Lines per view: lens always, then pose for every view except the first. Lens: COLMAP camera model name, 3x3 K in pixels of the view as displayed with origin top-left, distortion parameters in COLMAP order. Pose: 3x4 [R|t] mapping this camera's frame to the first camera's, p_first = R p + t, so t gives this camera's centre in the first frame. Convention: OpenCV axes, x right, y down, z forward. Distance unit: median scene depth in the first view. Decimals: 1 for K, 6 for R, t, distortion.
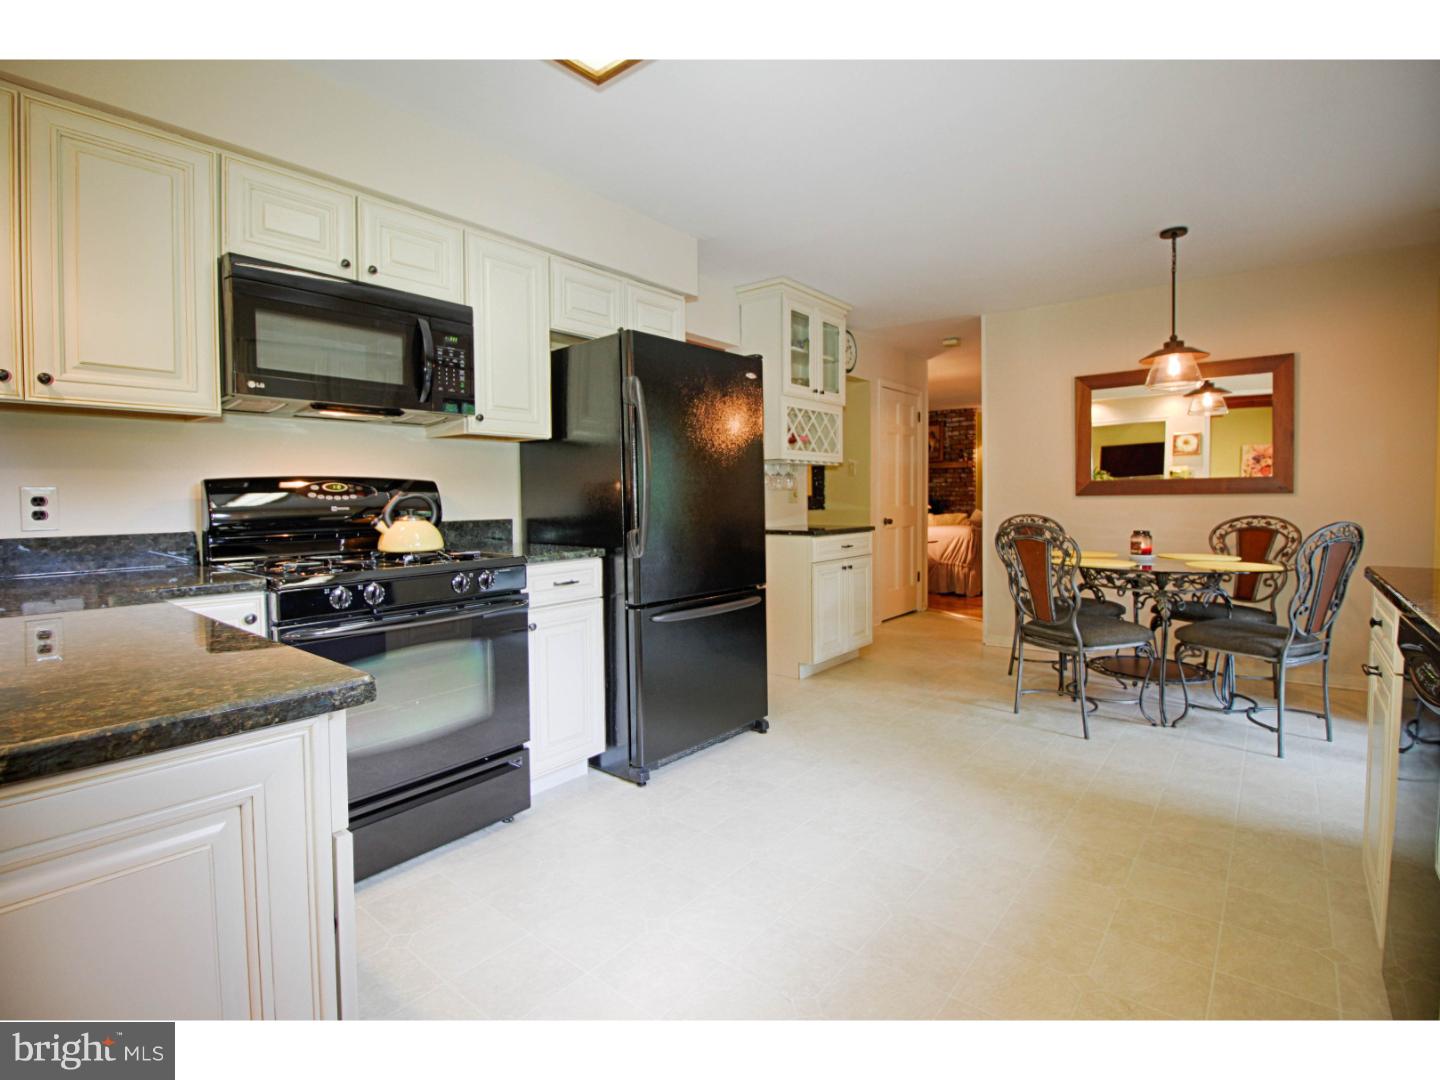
lens RADIAL K [[662.8, 0, 720.5], [0, 662.8, 517.1], [0, 0, 1]] dist [0.002513, -0.018845]
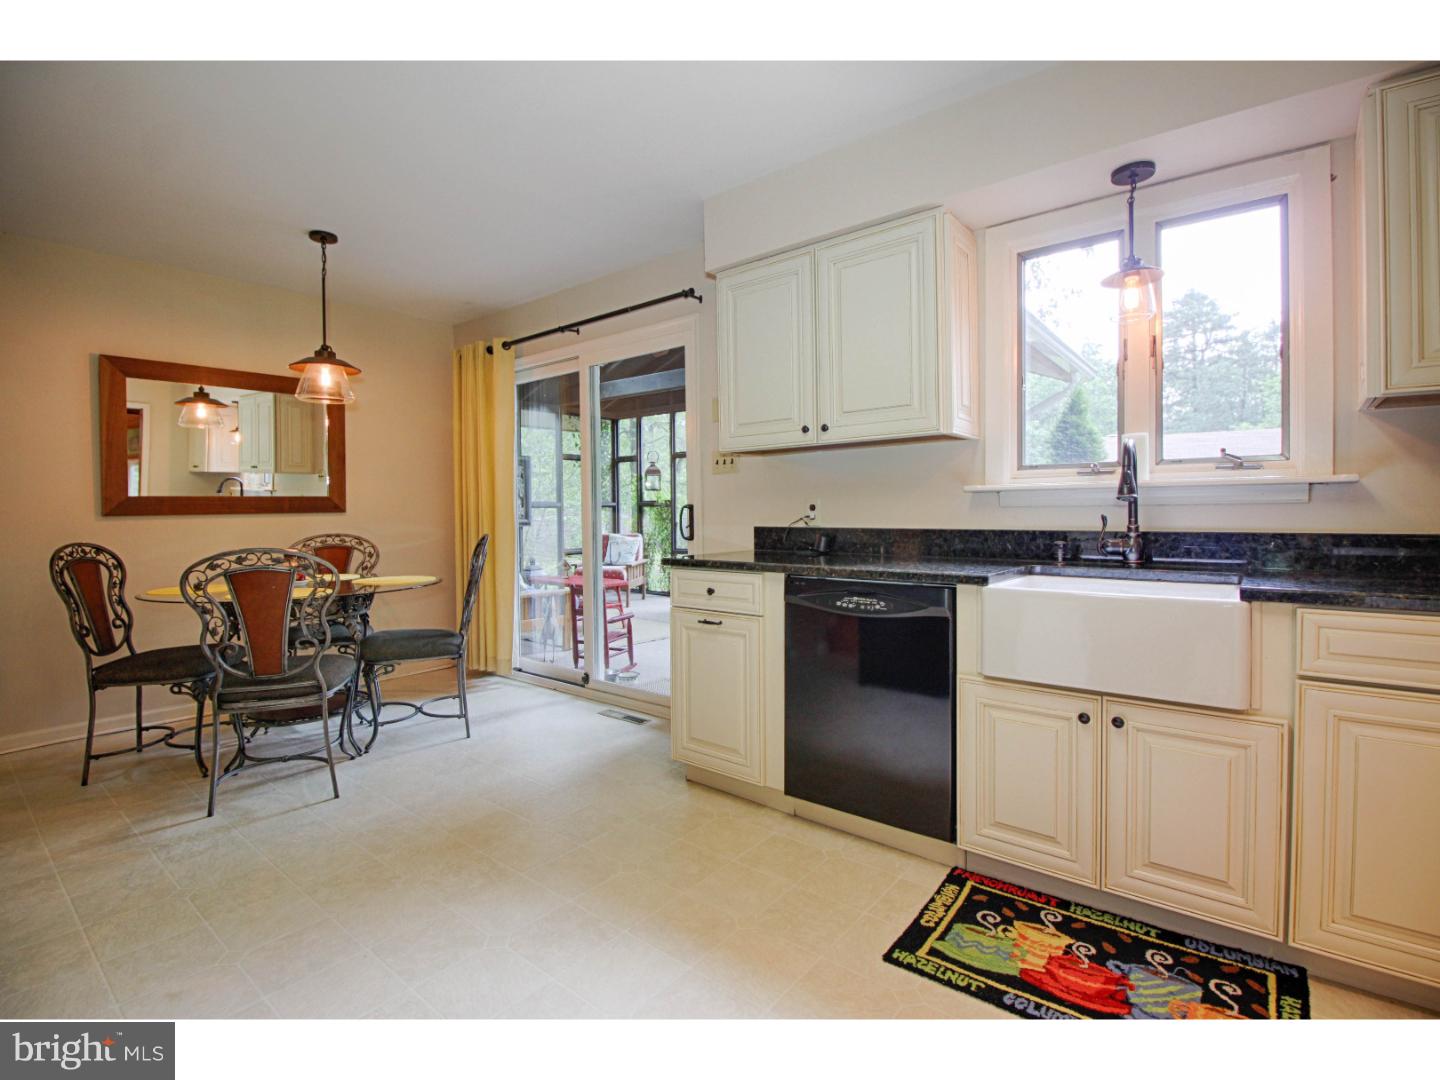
lens RADIAL K [[683.3, 0, 722.9], [0, 683.3, 517.4], [0, 0, 1]] dist [-0.003512, 0.000362]
pose [[0.037217, -0.004988, 0.999295, -0.253474], [0.037728, 0.999282, 0.003583, -0.009611], [-0.998595, 0.037568, 0.037378, 0.373168]]
